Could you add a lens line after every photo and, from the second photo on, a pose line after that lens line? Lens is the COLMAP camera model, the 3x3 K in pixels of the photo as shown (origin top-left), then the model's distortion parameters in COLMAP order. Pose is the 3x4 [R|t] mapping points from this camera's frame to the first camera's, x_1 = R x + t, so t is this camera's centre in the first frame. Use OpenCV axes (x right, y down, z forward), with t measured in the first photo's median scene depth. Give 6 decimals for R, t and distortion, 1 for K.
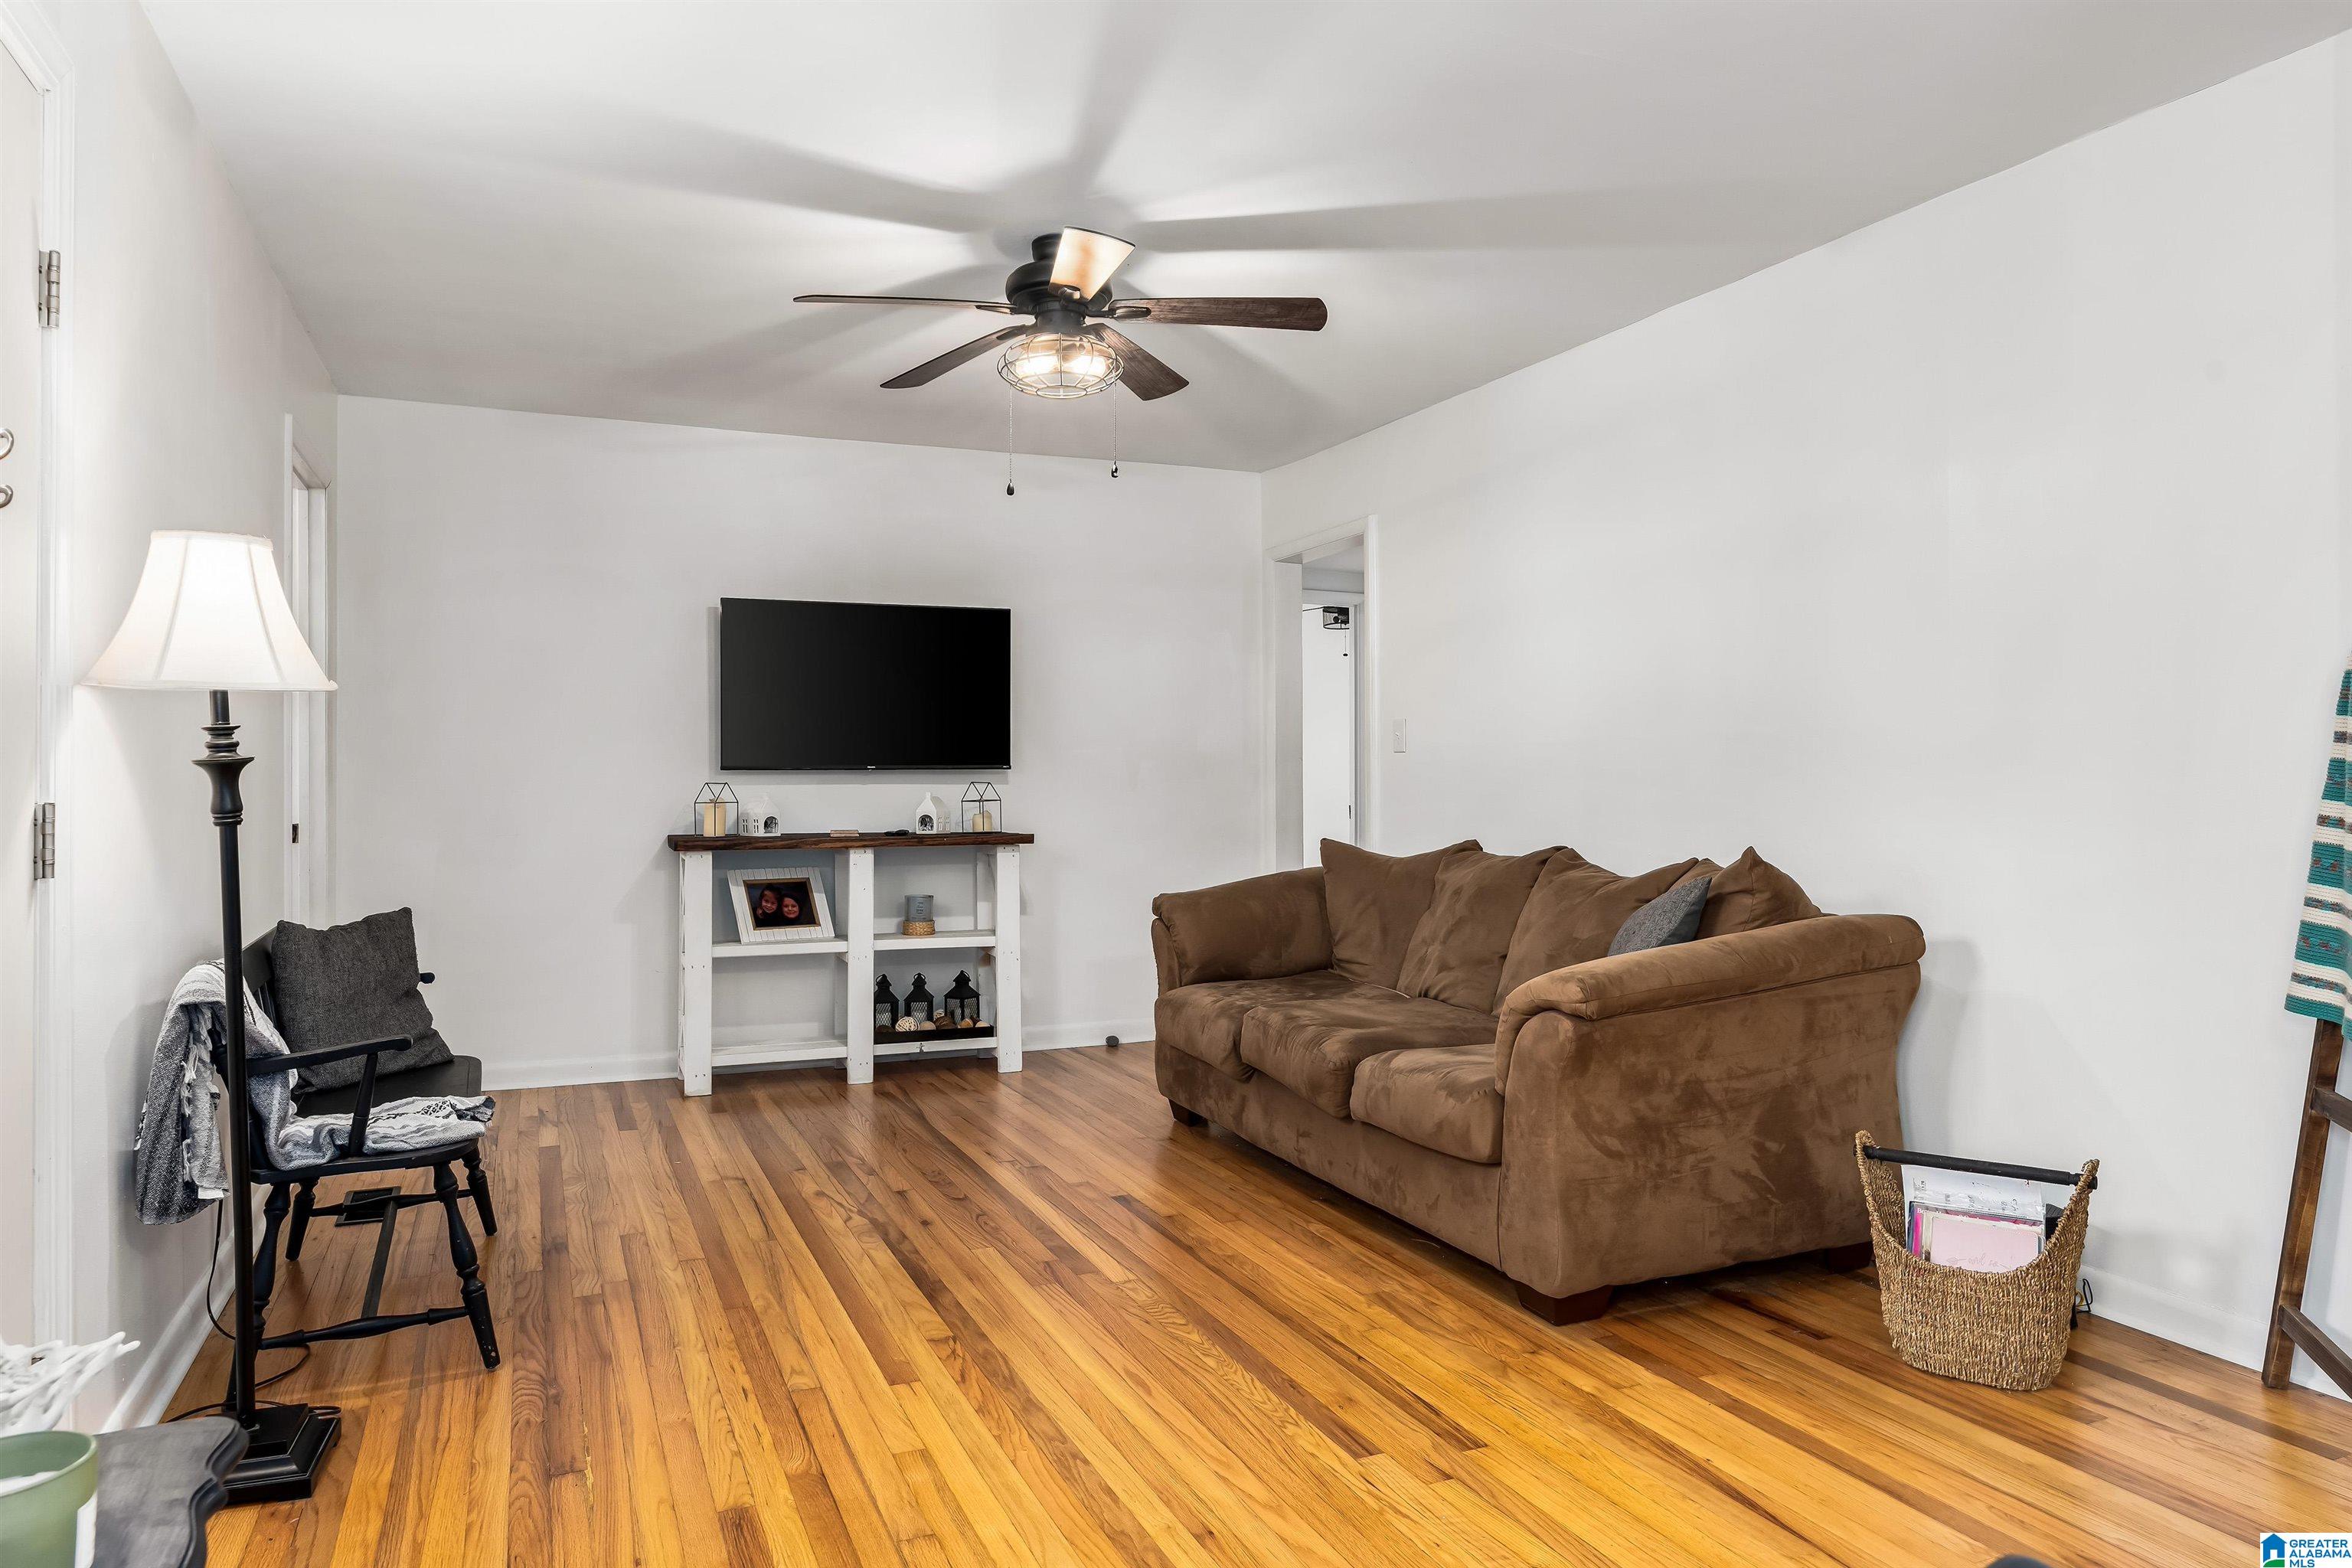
lens RADIAL K [[1480.8, 0, 1176.1], [0, 1480.8, 772.6], [0, 0, 1]] dist [-0.007558, -0.000841]
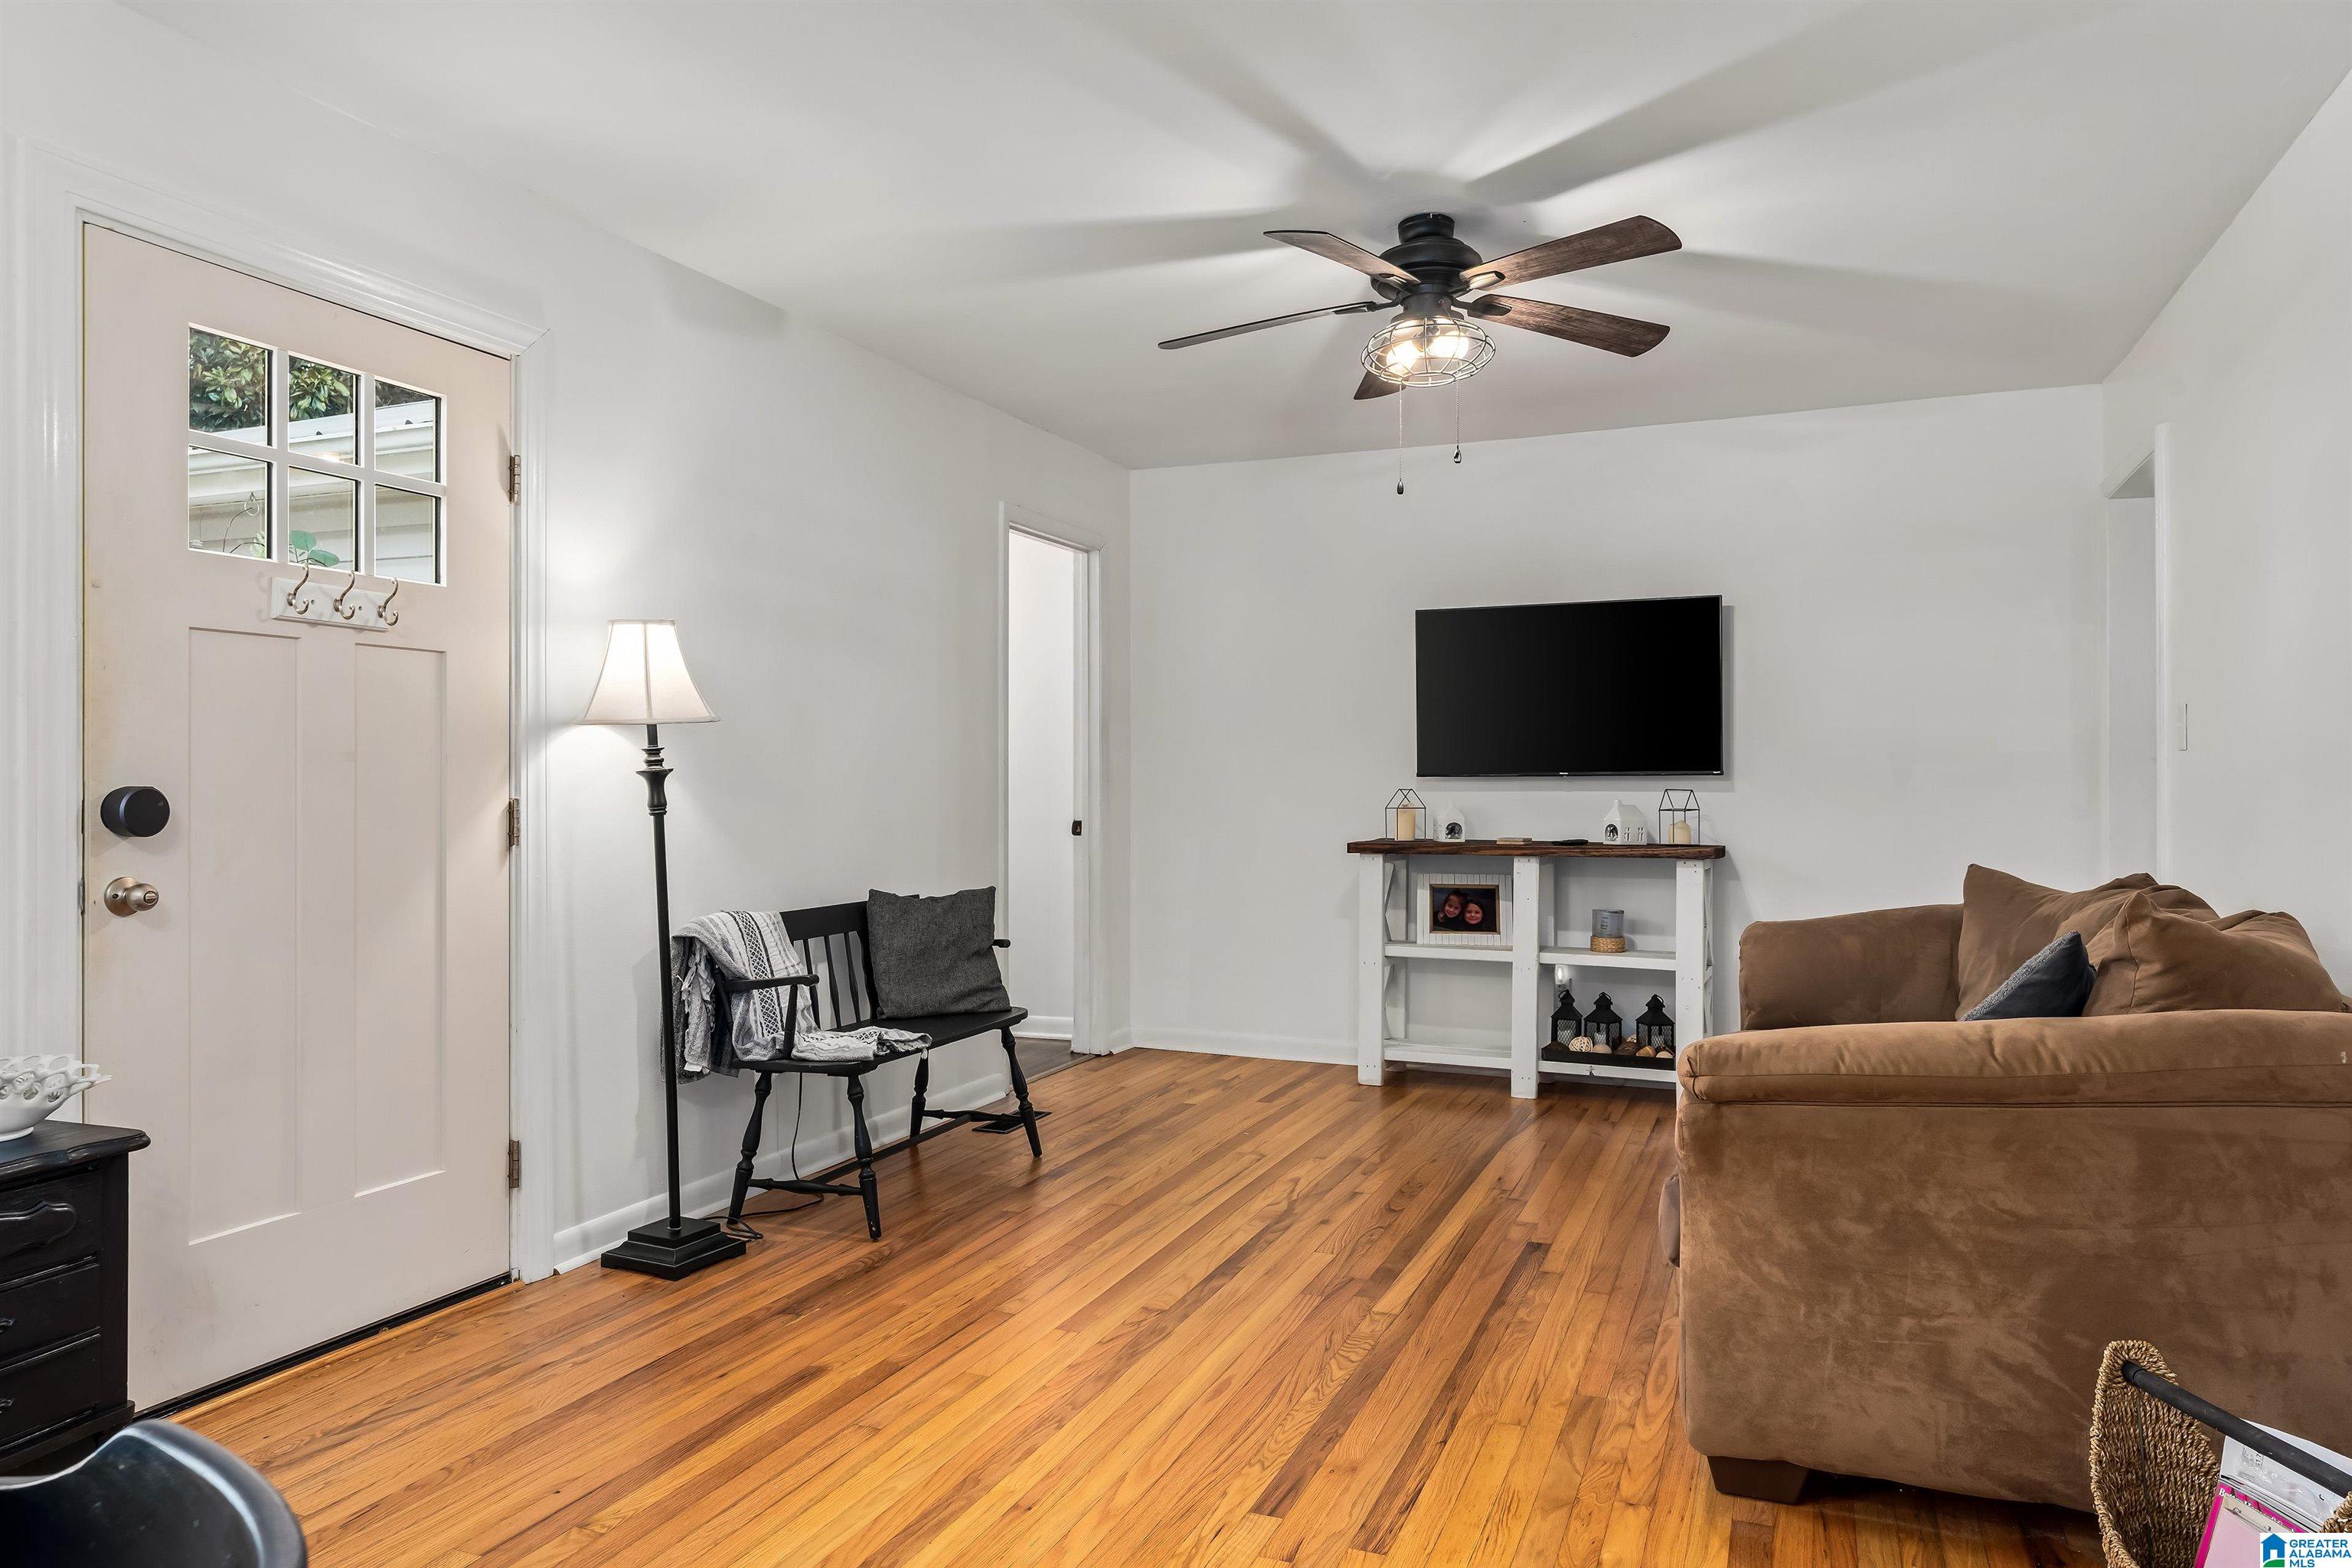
lens RADIAL K [[1540.4, 0, 1173.1], [0, 1540.4, 788.0], [0, 0, 1]] dist [-0.006834, -0.001179]
pose [[0.694635, 0.004418, -0.719349, 0.613933], [0.000182, 0.999980, 0.006318, -0.000810], [0.719362, -0.004520, 0.694620, 0.225938]]
